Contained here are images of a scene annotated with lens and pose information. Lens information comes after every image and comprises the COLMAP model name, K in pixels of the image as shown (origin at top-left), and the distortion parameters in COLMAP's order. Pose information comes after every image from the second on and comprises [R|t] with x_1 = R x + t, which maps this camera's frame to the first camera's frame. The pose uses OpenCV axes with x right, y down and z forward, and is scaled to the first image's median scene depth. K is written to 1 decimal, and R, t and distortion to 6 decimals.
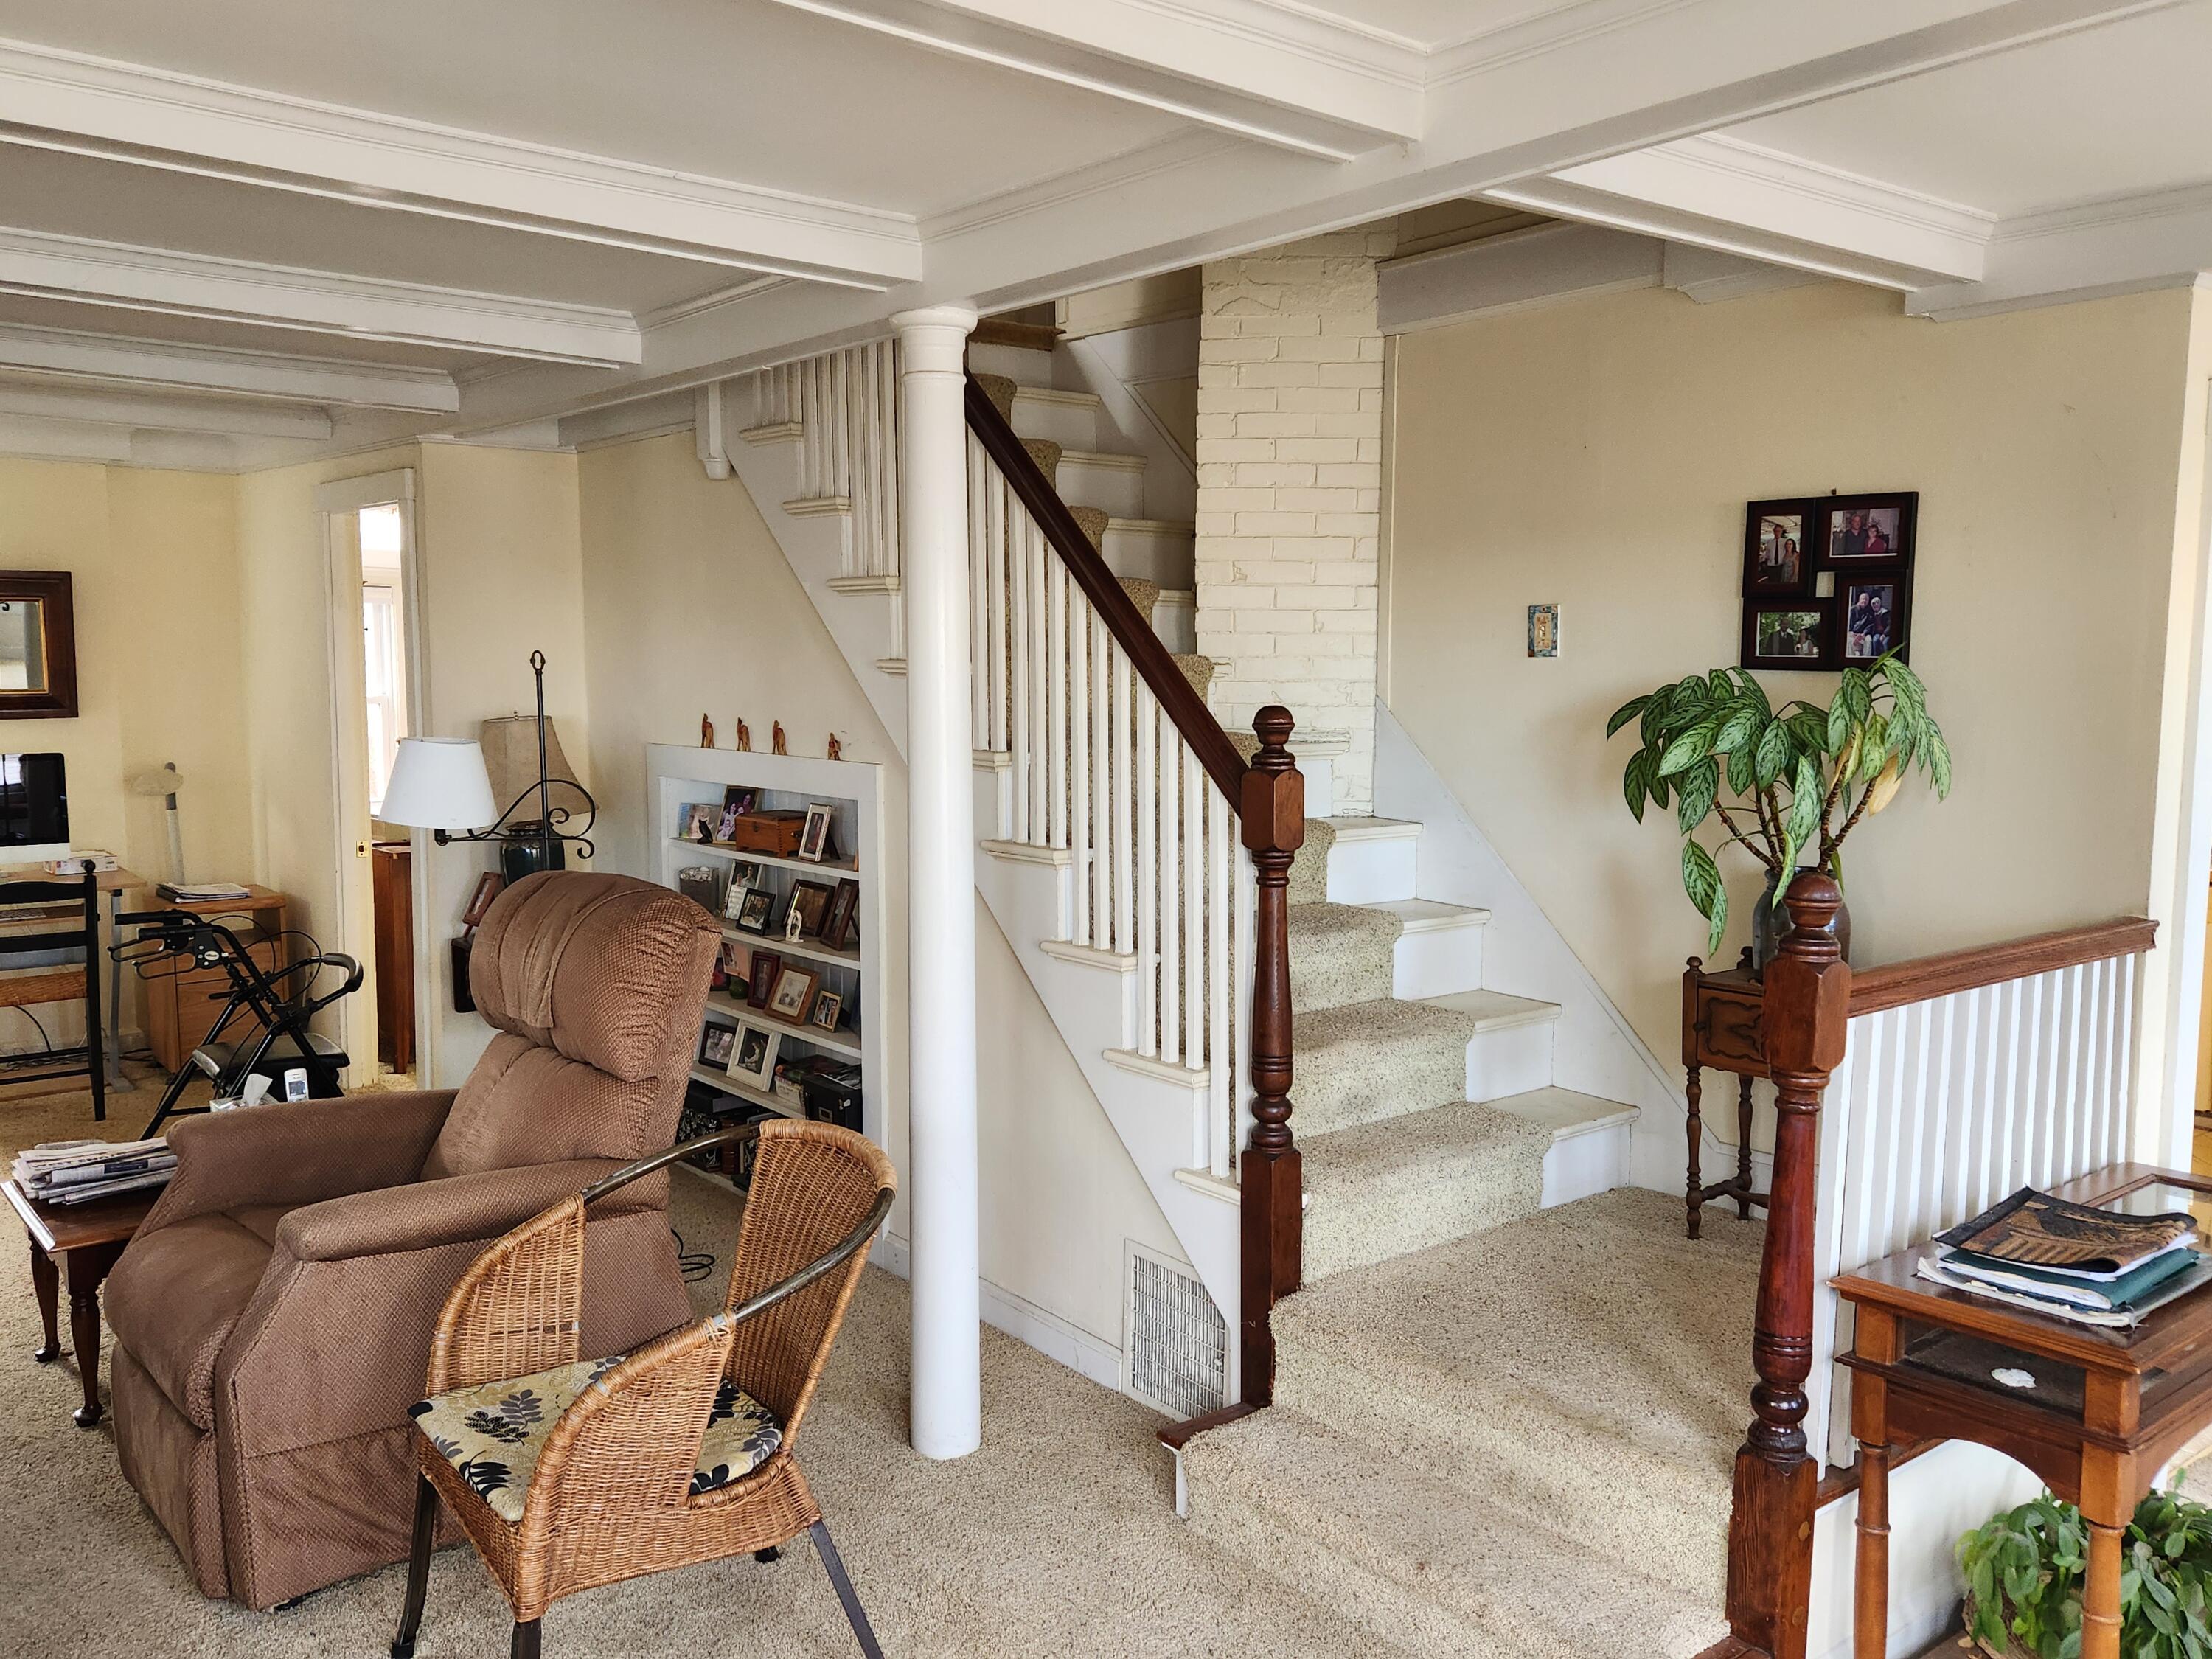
lens RADIAL K [[1769.8, 0, 1108.3], [0, 1769.8, 846.0], [0, 0, 1]] dist [0.073146, -0.078059]
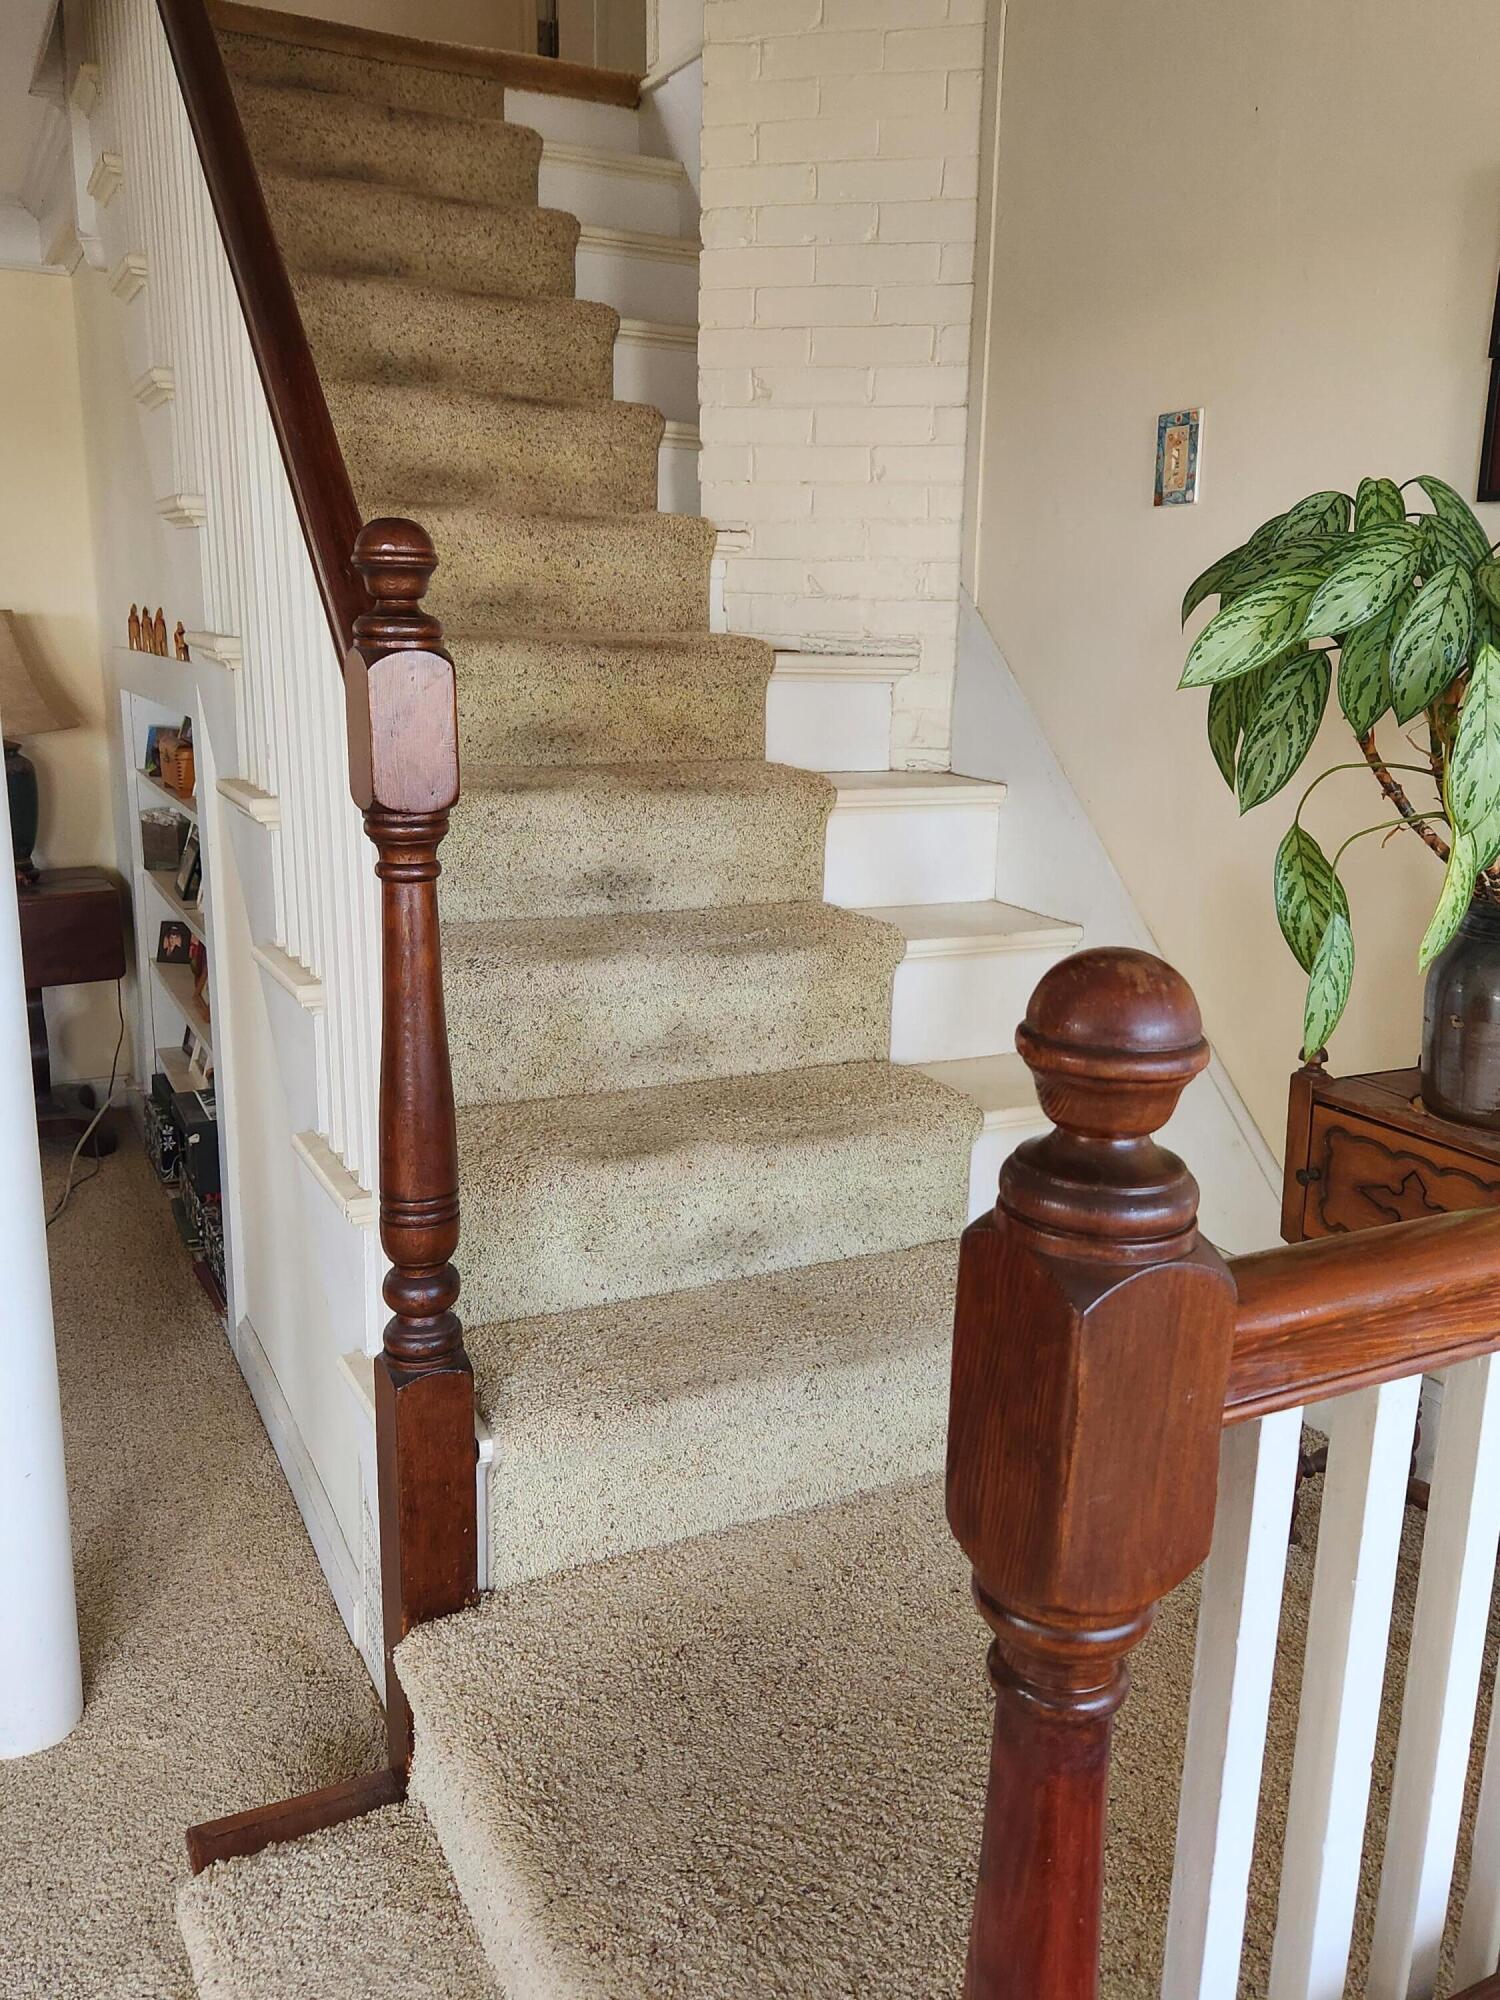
lens RADIAL K [[1600.2, 0, 793.5], [0, 1600.2, 992.3], [0, 0, 1]] dist [0.073146, -0.078059]
pose [[0.980800, 0.062131, -0.184853, 0.256990], [-0.040497, 0.992117, 0.118593, -0.004534], [0.190764, -0.108830, 0.975584, 0.486880]]
